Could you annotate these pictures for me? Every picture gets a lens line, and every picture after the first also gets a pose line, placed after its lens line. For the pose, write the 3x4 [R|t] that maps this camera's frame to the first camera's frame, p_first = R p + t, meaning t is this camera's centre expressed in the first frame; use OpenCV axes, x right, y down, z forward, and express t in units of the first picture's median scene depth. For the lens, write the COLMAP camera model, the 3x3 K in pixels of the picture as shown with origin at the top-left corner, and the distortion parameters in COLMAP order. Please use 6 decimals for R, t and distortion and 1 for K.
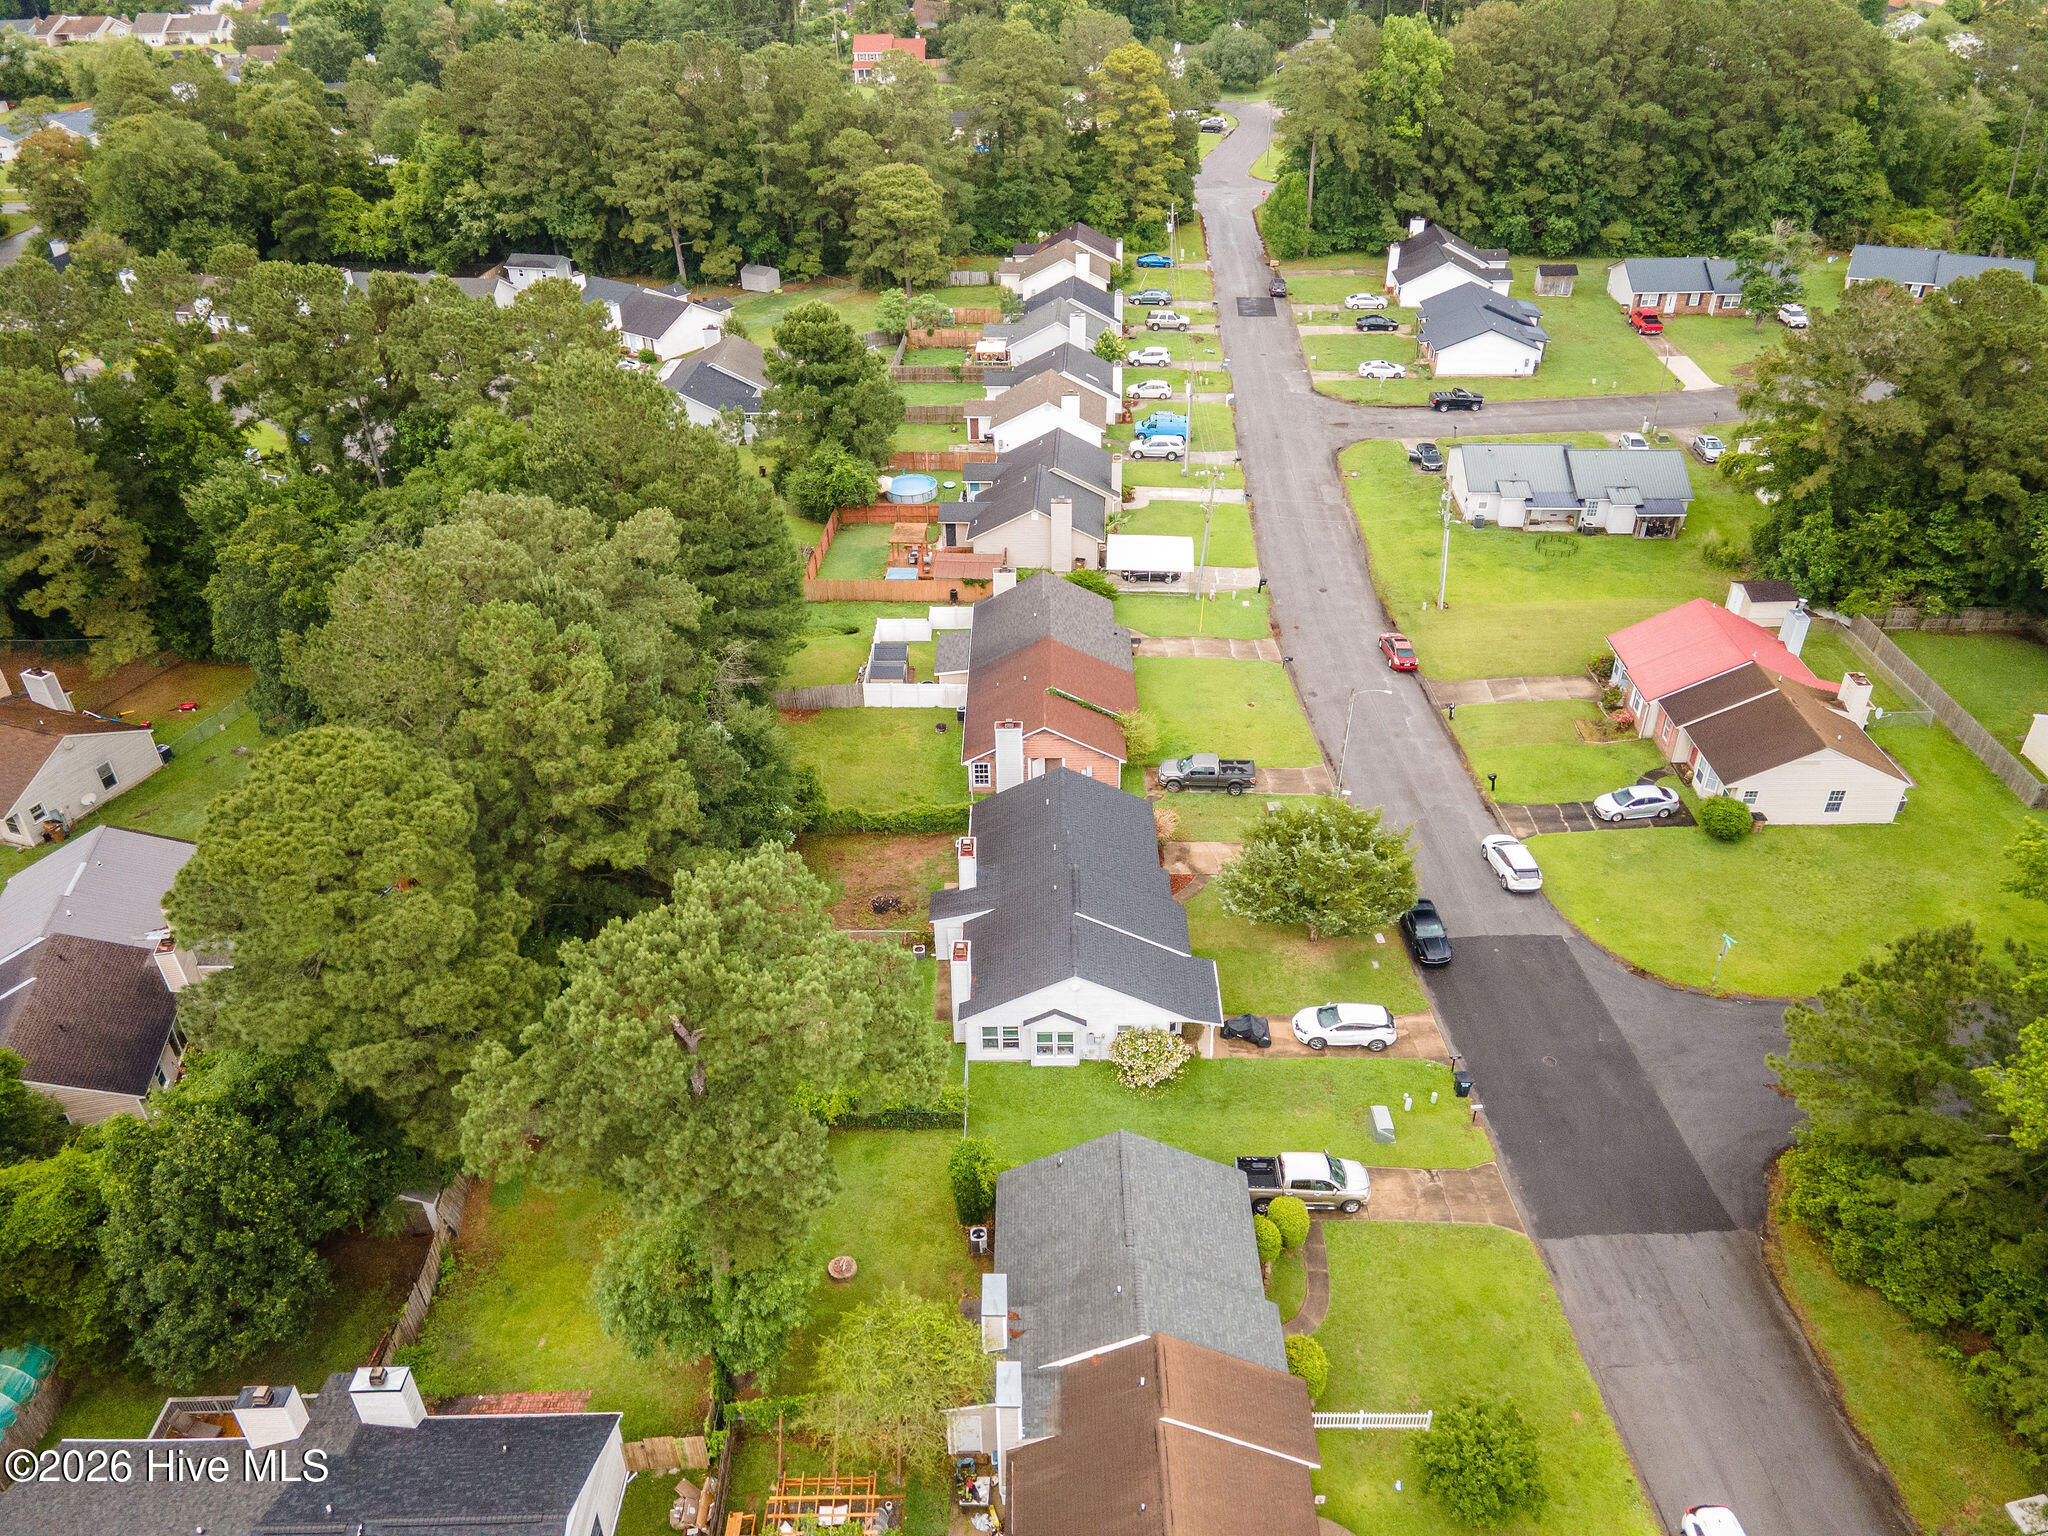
lens RADIAL K [[1491.1, 0, 1027.5], [0, 1491.1, 774.4], [0, 0, 1]] dist [0.039654, 0.007331]
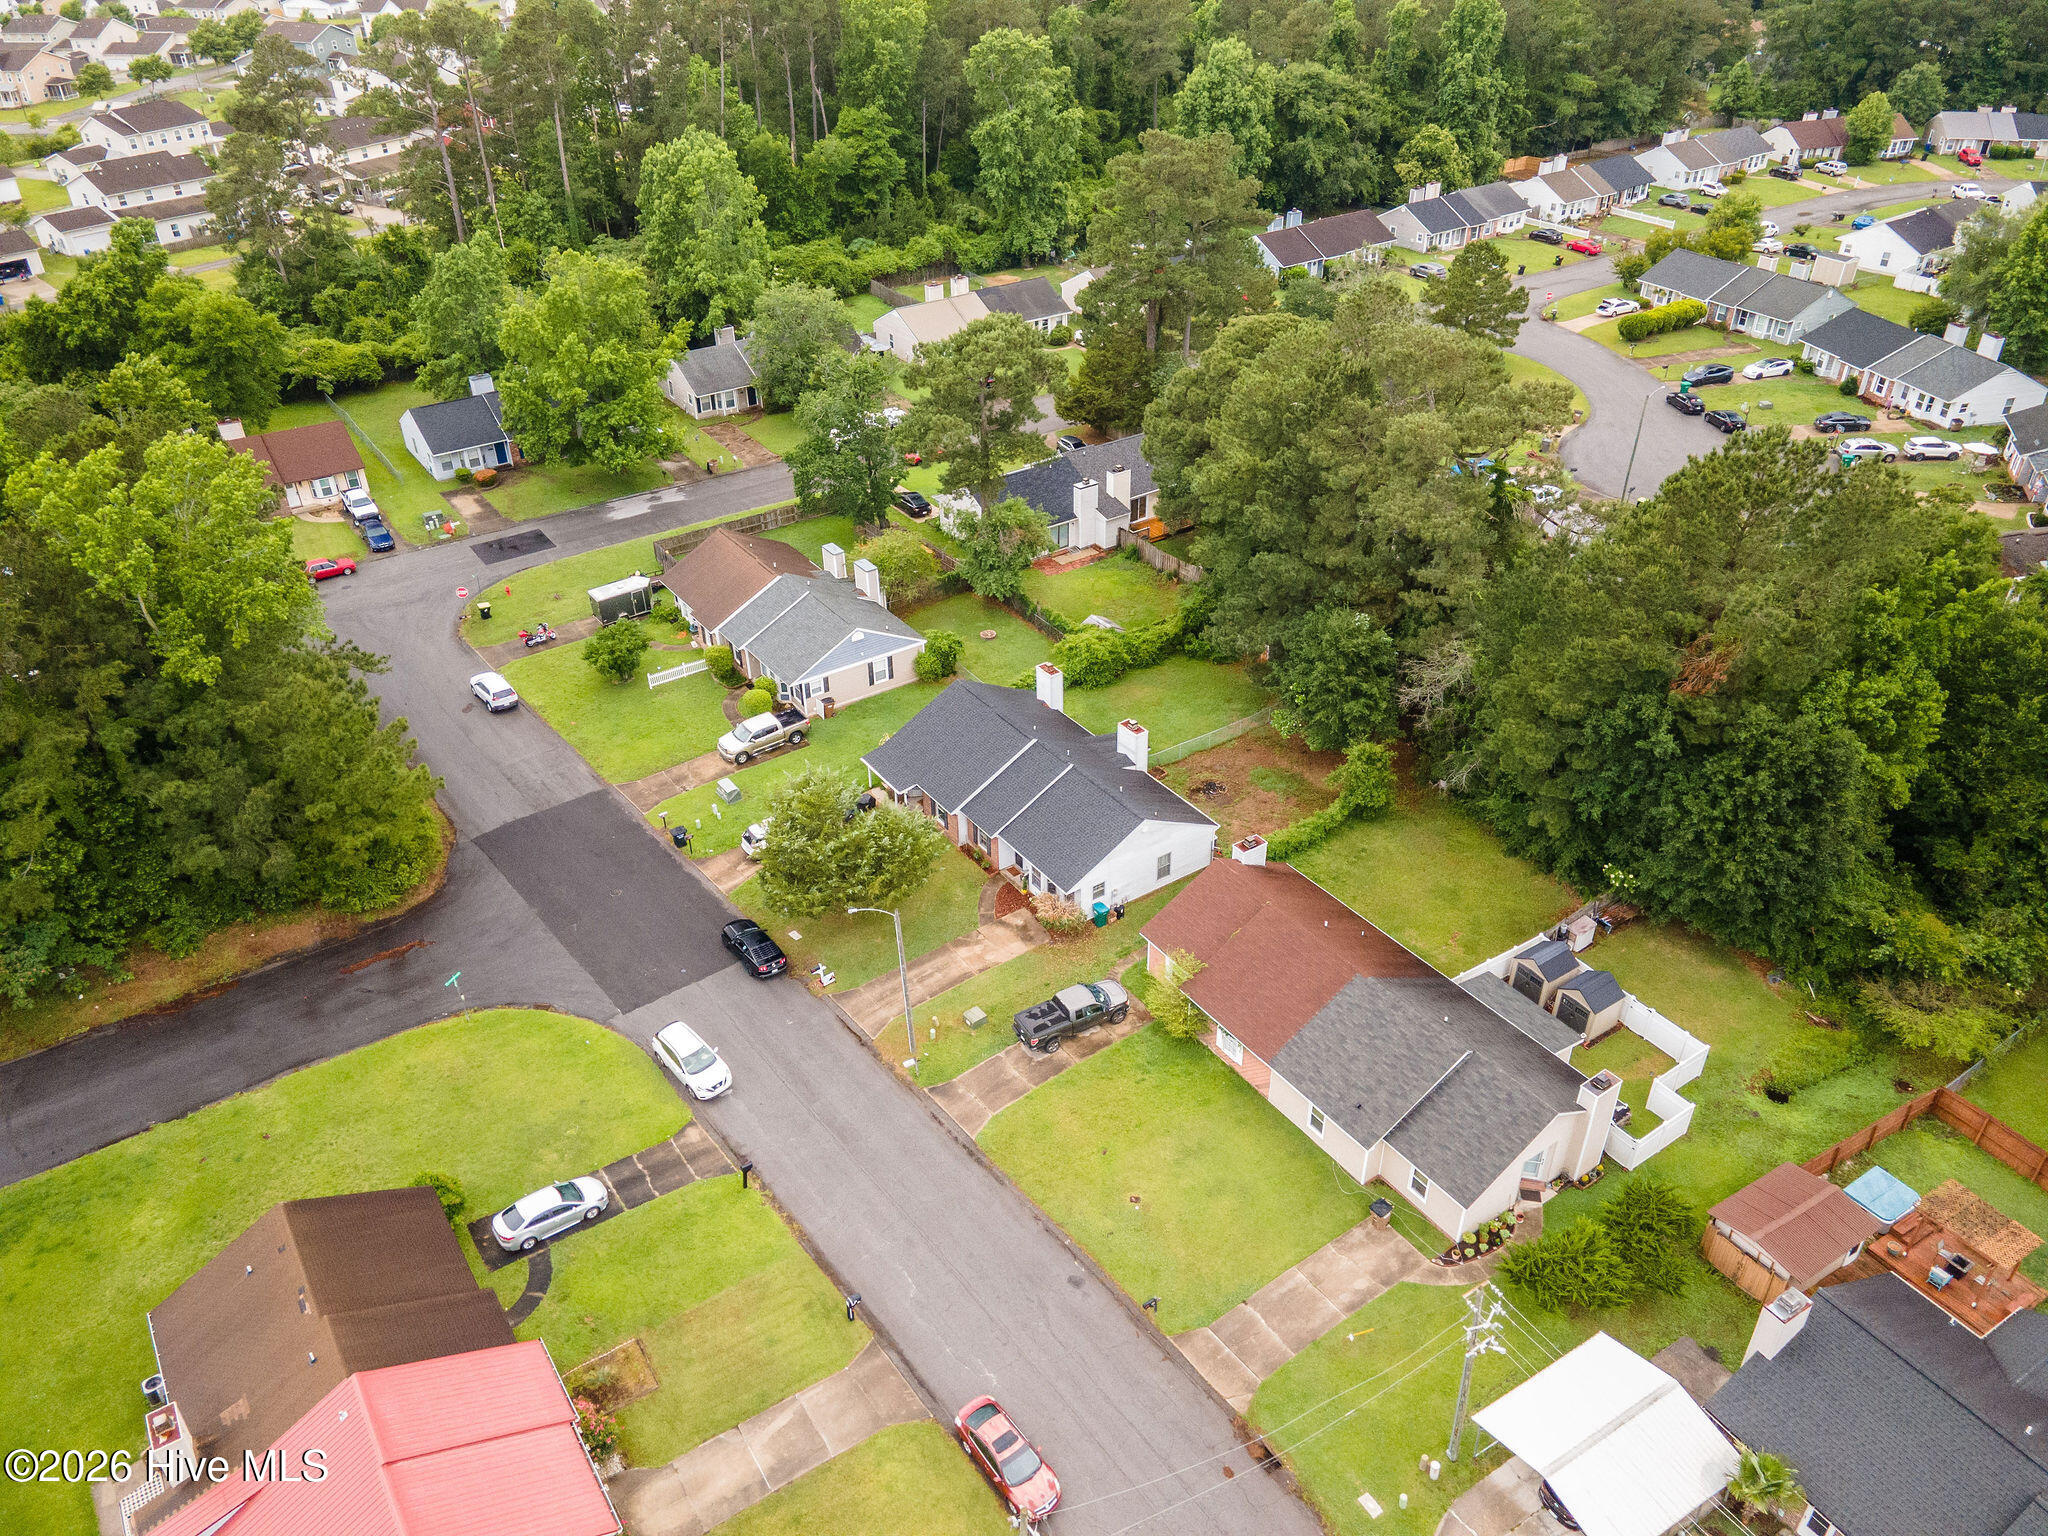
lens RADIAL K [[1509.3, 0, 1030.2], [0, 1509.3, 772.5], [0, 0, 1]] dist [0.033566, 0.056424]
pose [[-0.821464, 0.335663, -0.461007, 0.257373], [-0.290545, 0.449266, 0.844834, -0.402519], [0.490694, 0.827943, -0.271531, 0.607188]]
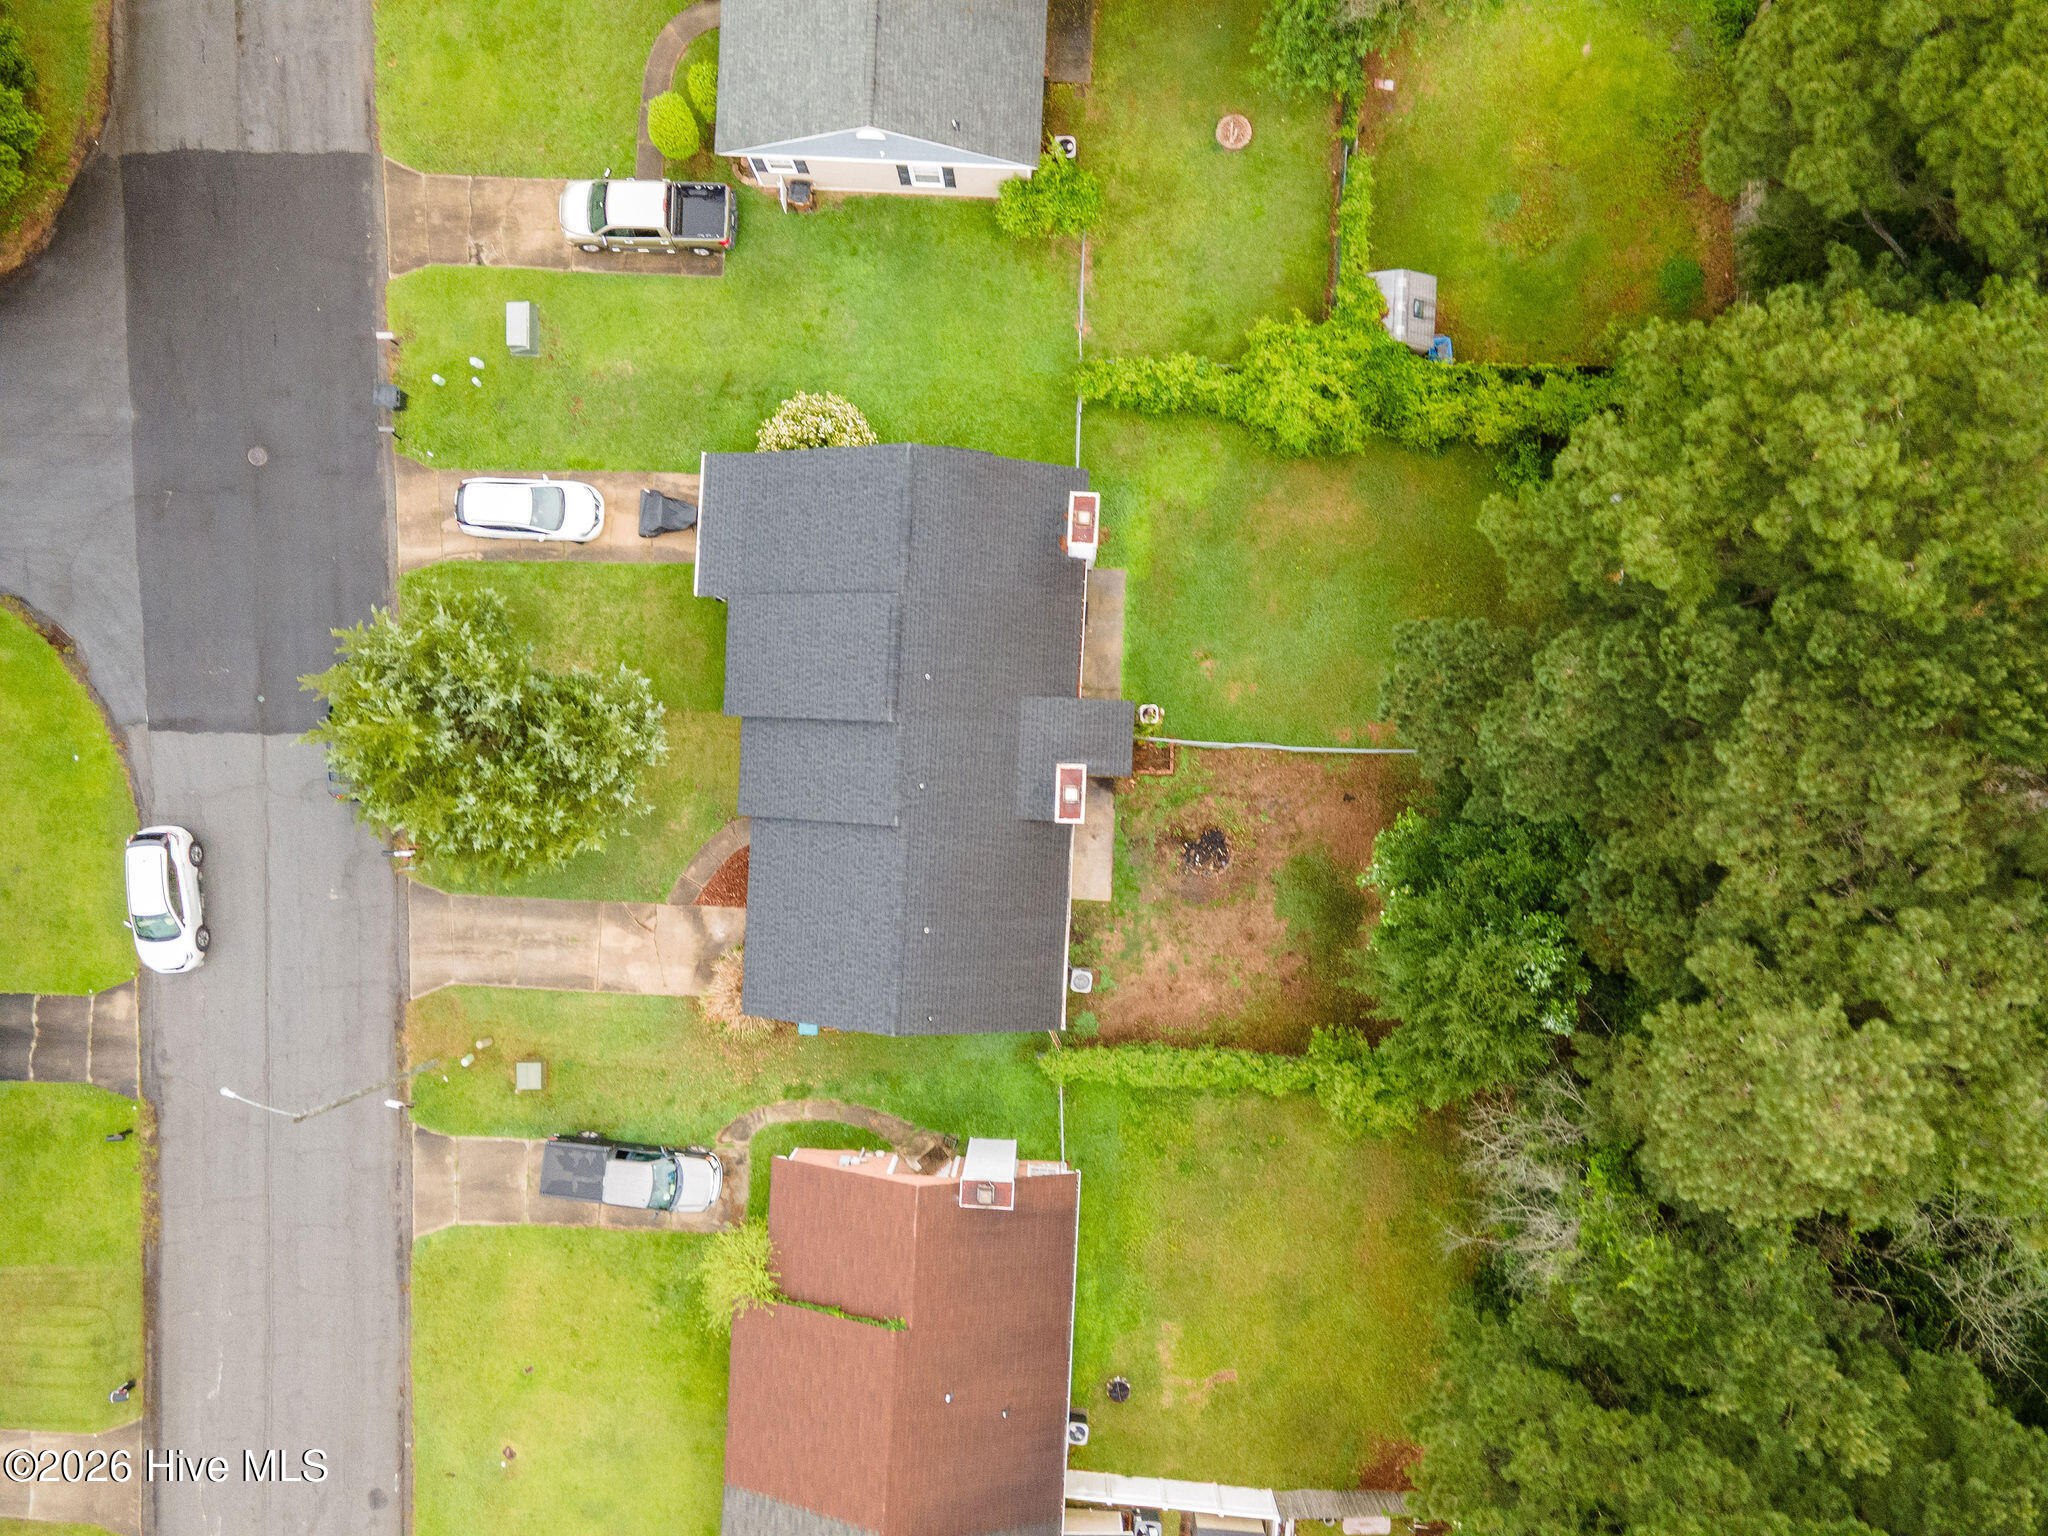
lens RADIAL K [[1491.1, 0, 1027.5], [0, 1491.1, 774.4], [0, 0, 1]] dist [0.039654, 0.007331]
pose [[-0.998598, -0.044035, 0.029388, -0.019028], [0.048880, -0.553661, 0.831307, -0.203922], [-0.020336, 0.831577, 0.555037, 0.313993]]
